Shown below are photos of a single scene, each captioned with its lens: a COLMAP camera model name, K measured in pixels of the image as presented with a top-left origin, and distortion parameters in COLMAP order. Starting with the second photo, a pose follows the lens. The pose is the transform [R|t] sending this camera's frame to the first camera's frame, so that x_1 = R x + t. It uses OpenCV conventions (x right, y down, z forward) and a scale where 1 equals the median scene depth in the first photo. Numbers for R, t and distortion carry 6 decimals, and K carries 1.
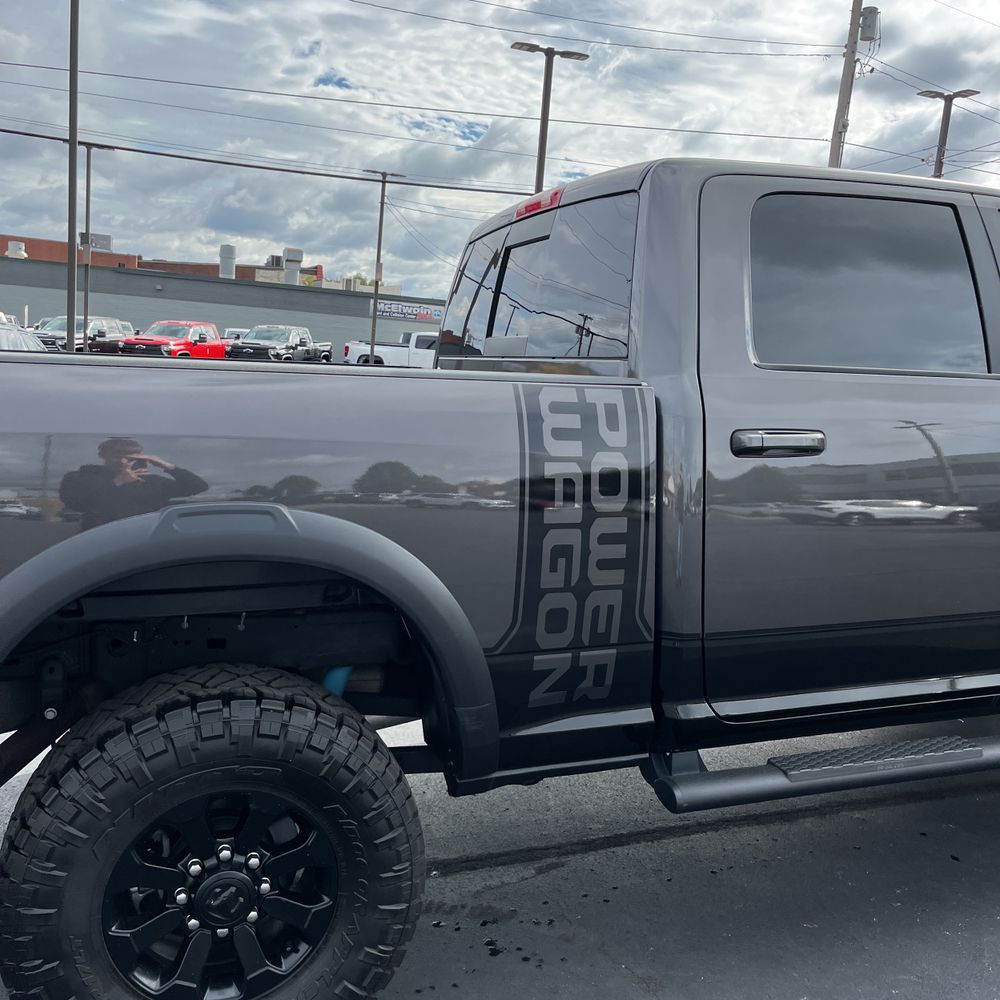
lens RADIAL K [[1013.6, 0, 473.1], [0, 1013.6, 475.9], [0, 0, 1]] dist [0.010473, 0.000000]
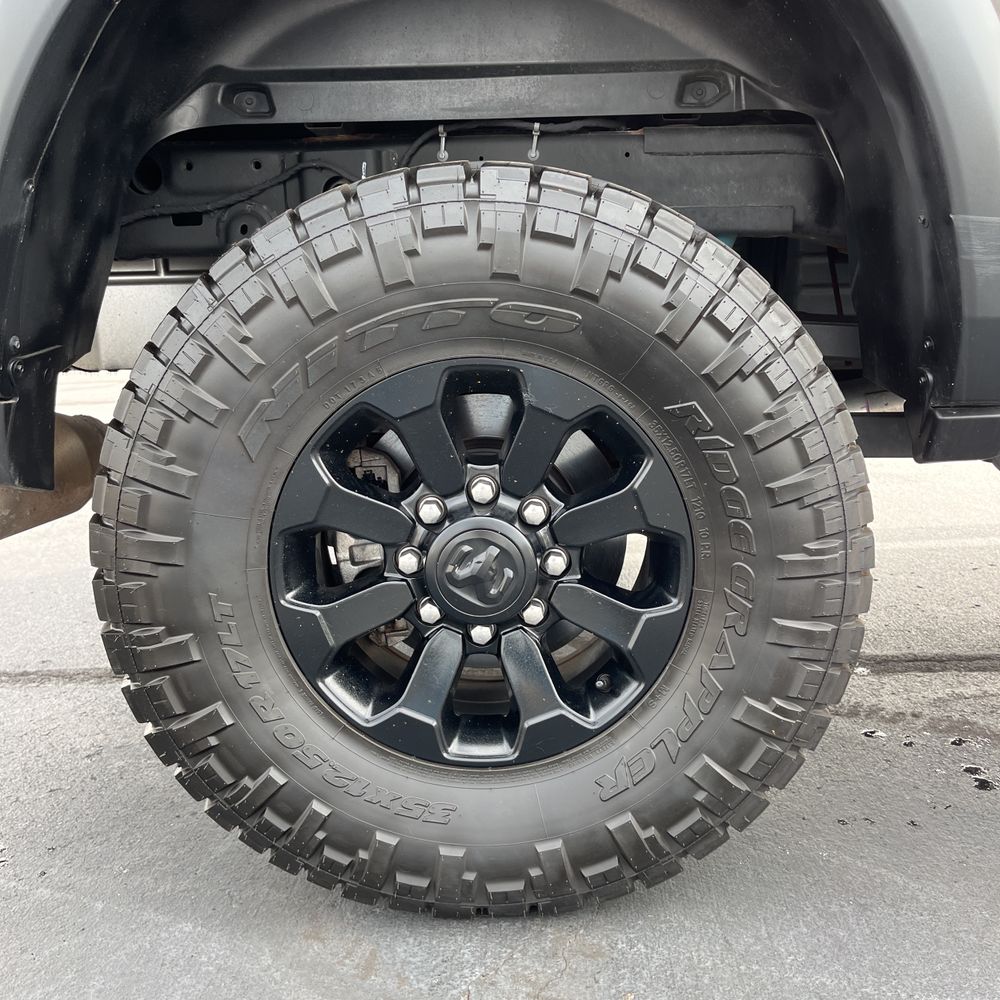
lens RADIAL K [[1013.6, 0, 478.2], [0, 1013.6, 476.1], [0, 0, 1]] dist [0.010473, 0.000000]
pose [[0.934251, 0.021773, -0.355950, -0.054286], [0.004988, 0.997239, 0.074094, 0.323165], [0.356581, -0.070998, 0.931563, 0.495490]]
